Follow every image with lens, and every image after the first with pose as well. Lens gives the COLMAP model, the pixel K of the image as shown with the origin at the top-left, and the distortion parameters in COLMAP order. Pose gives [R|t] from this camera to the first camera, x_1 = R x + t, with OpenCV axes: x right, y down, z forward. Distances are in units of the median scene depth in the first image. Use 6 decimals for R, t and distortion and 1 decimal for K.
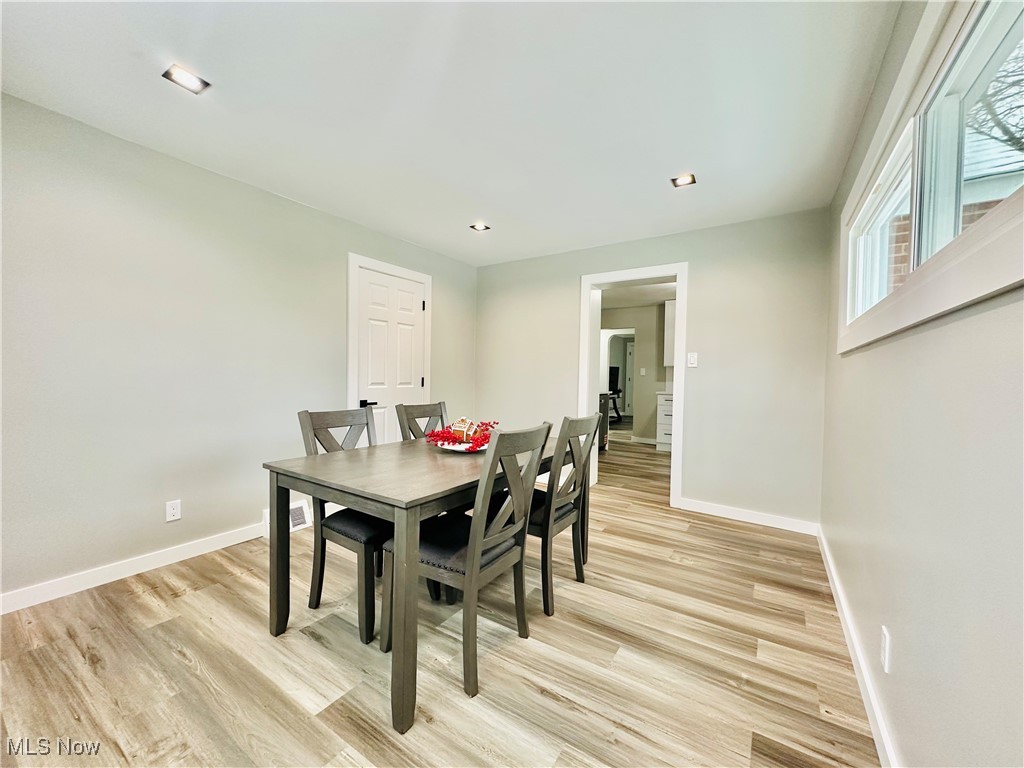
lens RADIAL K [[405.1, 0, 513.3], [0, 405.1, 383.4], [0, 0, 1]] dist [-0.001255, 0.000435]
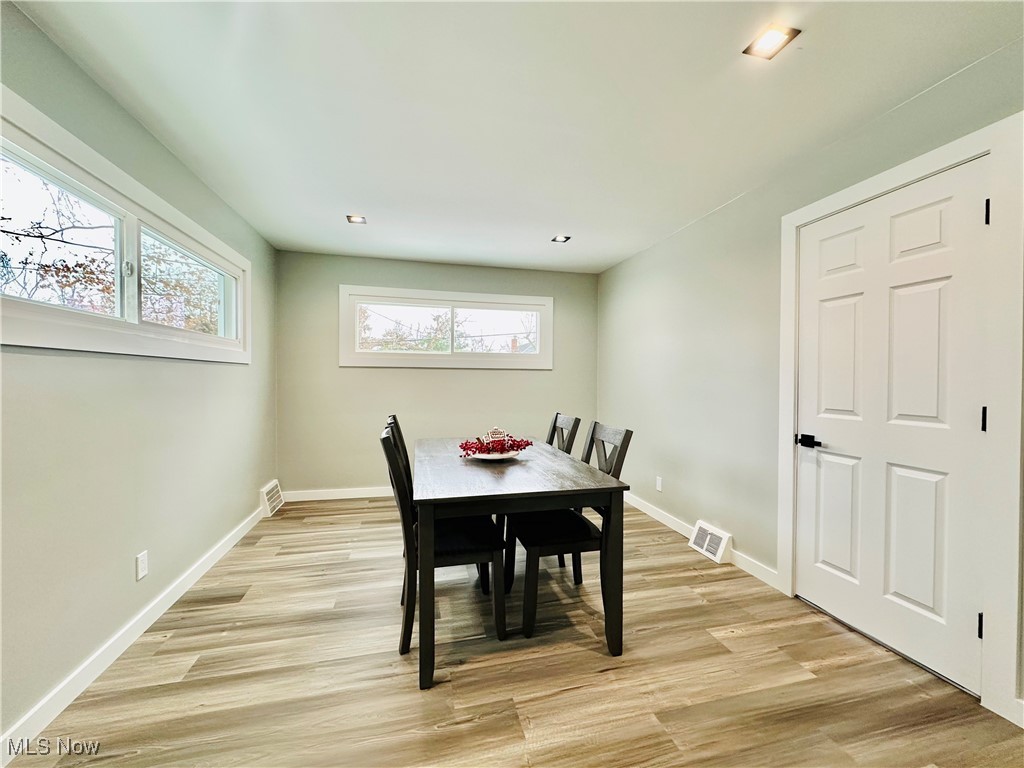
lens RADIAL K [[405.1, 0, 513.3], [0, 405.1, 383.4], [0, 0, 1]] dist [-0.001255, 0.000435]
pose [[-0.684792, -0.013012, -0.728622, 0.735365], [-0.031904, 0.999417, 0.012137, -0.057583], [0.728040, 0.031557, -0.684808, 2.055745]]
